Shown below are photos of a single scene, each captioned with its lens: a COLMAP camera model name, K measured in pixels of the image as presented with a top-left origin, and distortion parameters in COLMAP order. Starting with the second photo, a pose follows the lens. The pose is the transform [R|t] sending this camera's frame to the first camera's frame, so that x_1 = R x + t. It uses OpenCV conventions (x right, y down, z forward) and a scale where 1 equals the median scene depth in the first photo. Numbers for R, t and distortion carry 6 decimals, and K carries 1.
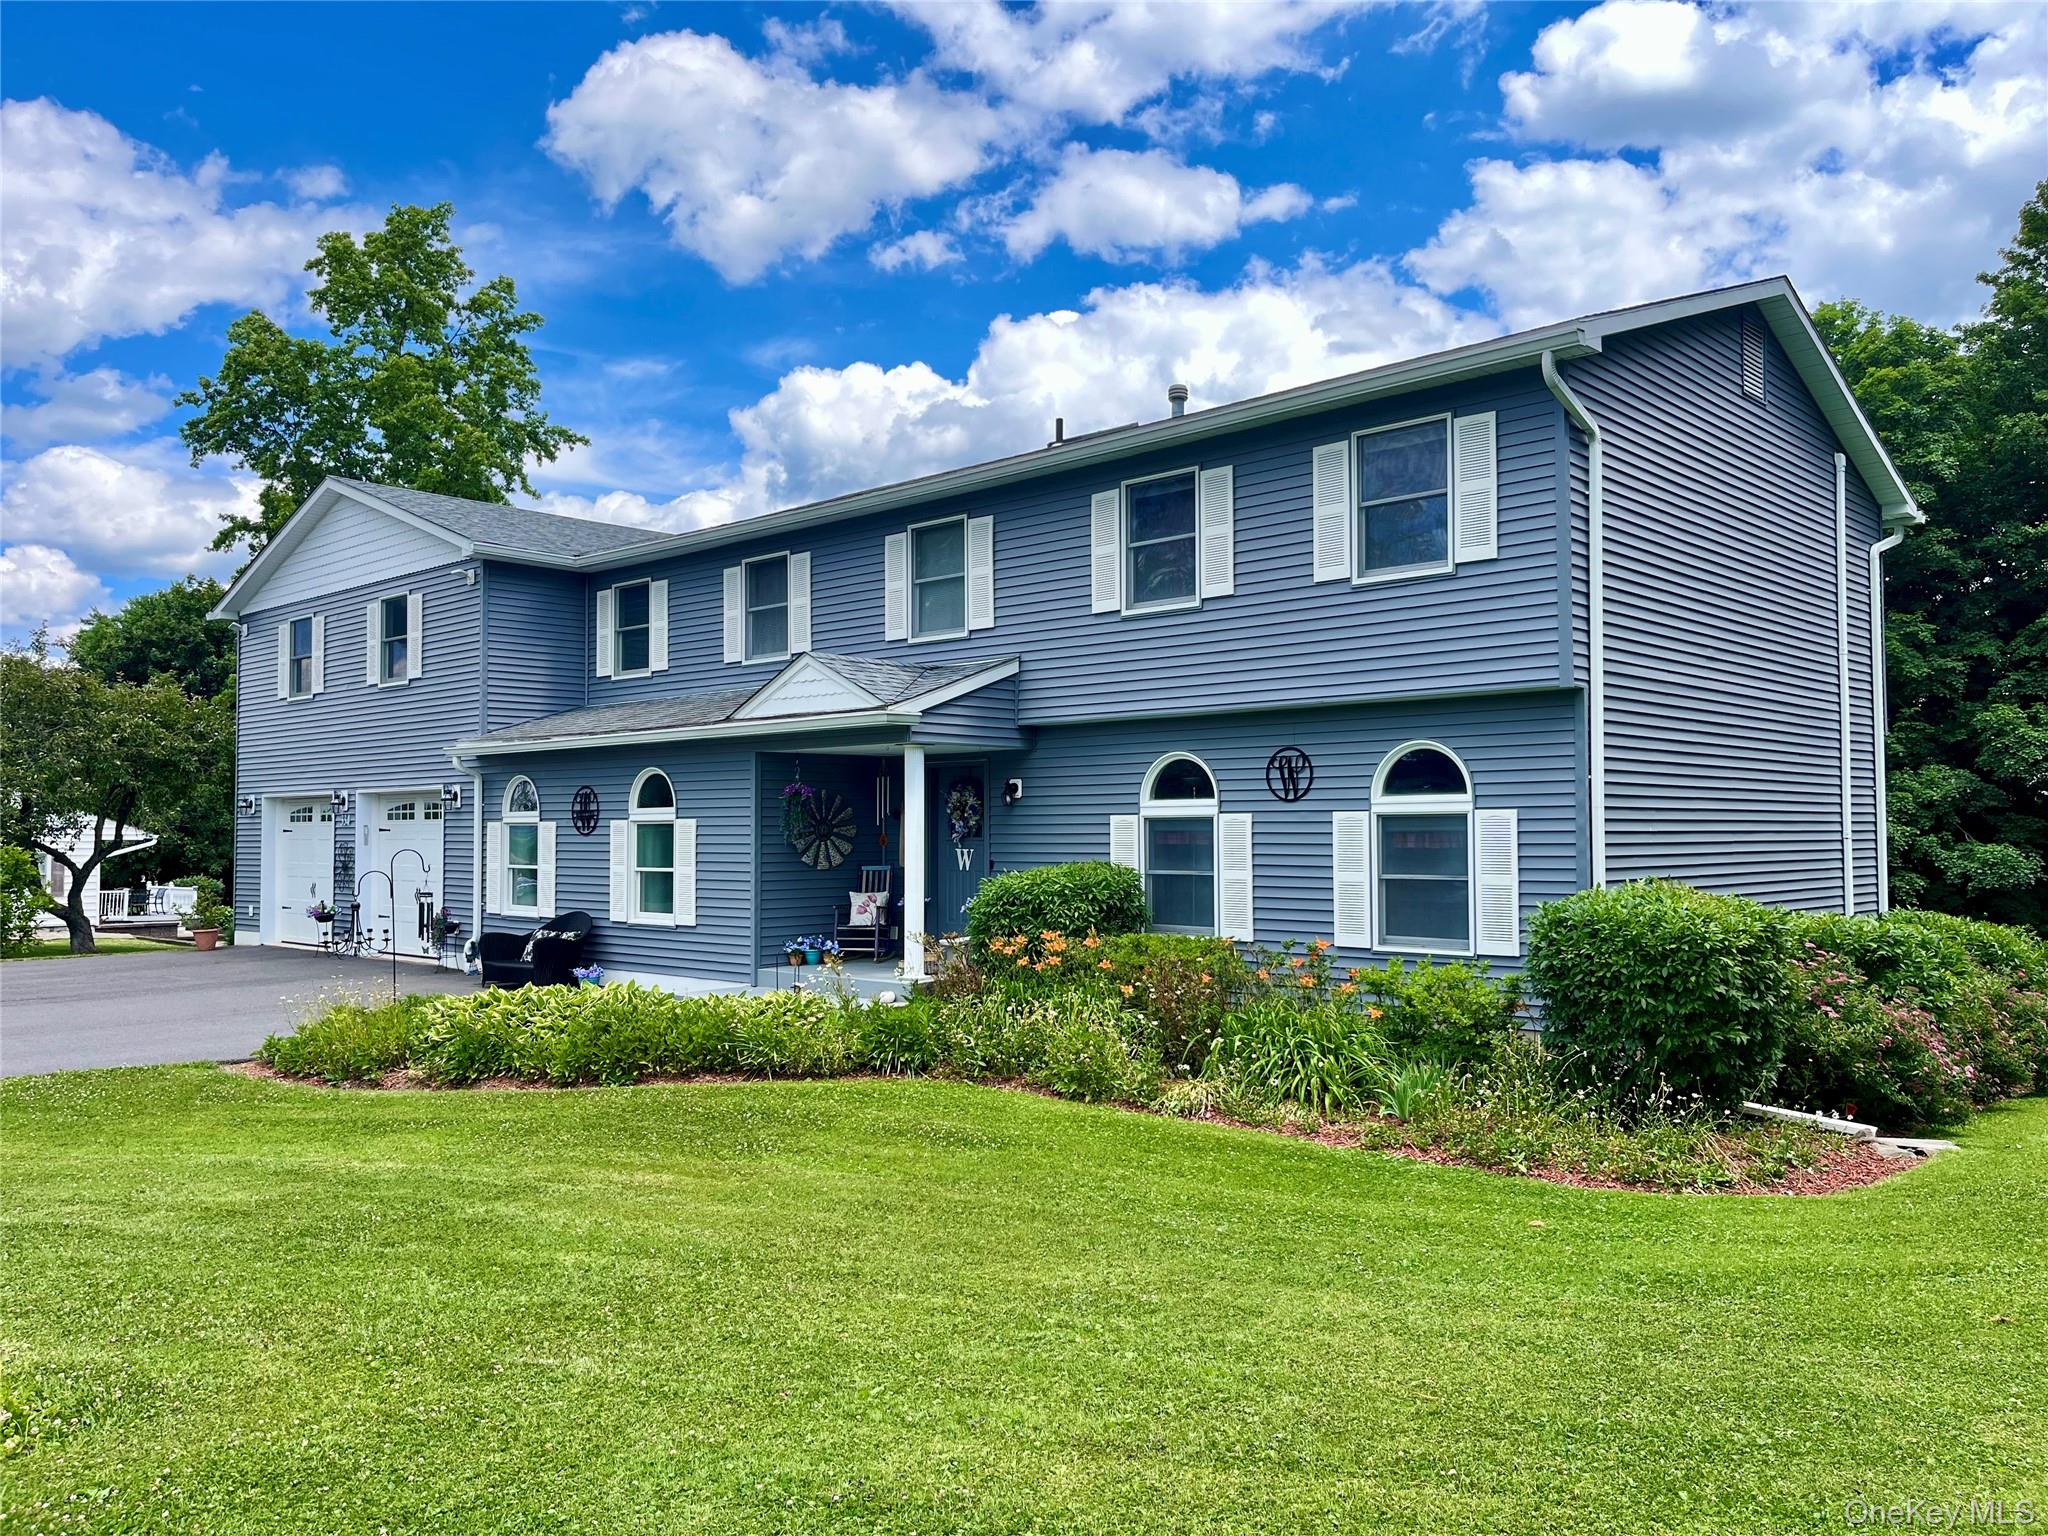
lens RADIAL K [[1557.8, 0, 1025.6], [0, 1557.8, 750.5], [0, 0, 1]] dist [-0.006742, -0.021961]
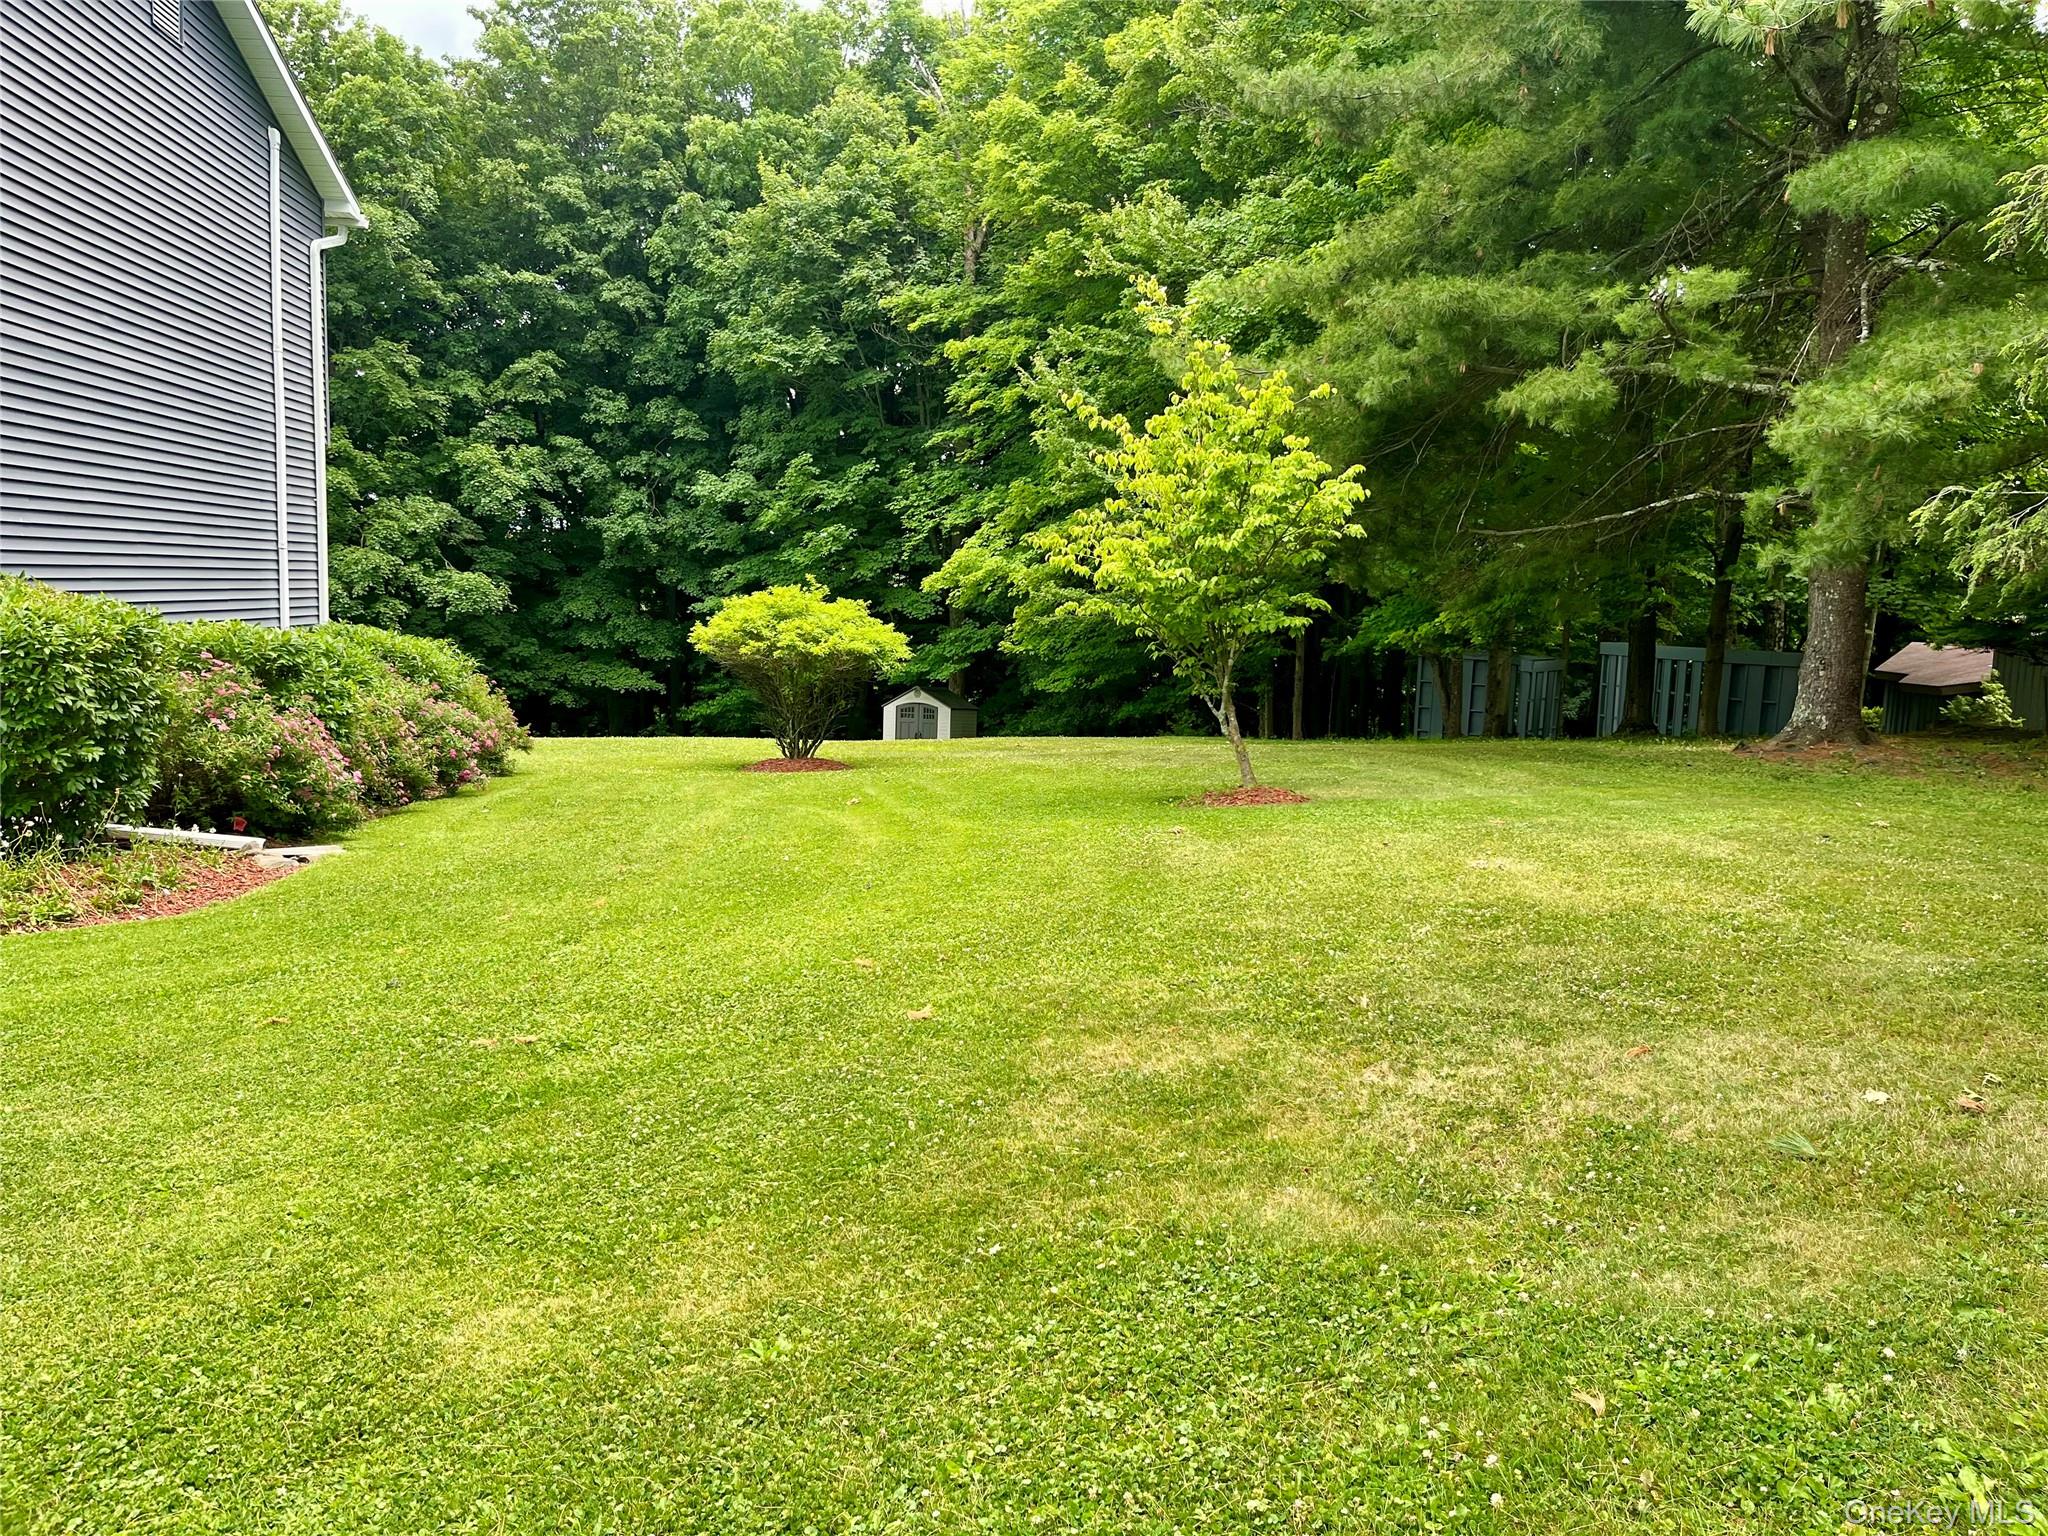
lens RADIAL K [[1557.8, 0, 1022.0], [0, 1557.8, 778.4], [0, 0, 1]] dist [-0.006742, -0.021961]
pose [[0.637086, -0.067901, 0.767796, 0.098210], [-0.078376, 0.985243, 0.152165, 0.018553], [-0.766798, -0.157119, 0.622362, 0.033570]]
